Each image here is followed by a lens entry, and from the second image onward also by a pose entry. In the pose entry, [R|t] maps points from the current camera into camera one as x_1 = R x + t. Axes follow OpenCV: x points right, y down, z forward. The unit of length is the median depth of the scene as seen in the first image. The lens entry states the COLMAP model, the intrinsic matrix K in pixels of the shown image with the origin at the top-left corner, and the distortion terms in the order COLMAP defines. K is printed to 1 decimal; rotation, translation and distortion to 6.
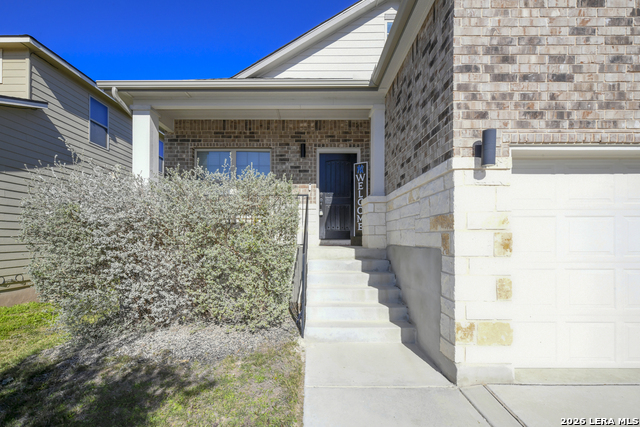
lens RADIAL K [[288.8, 0, 323.7], [0, 288.8, 210.2], [0, 0, 1]] dist [-0.003960, -0.000161]
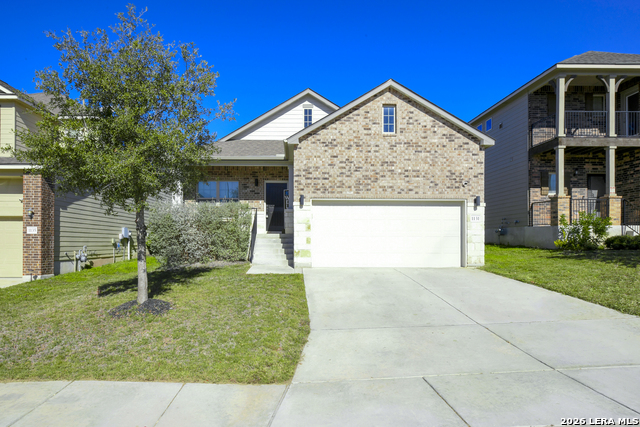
lens RADIAL K [[395.6, 0, 317.6], [0, 395.6, 218.3], [0, 0, 1]] dist [0.001872, 0.000064]
pose [[0.999772, 0.002599, 0.021198, 0.632163], [-0.003243, 0.999533, 0.030393, -0.132818], [-0.021109, -0.030455, 0.999313, -3.658810]]
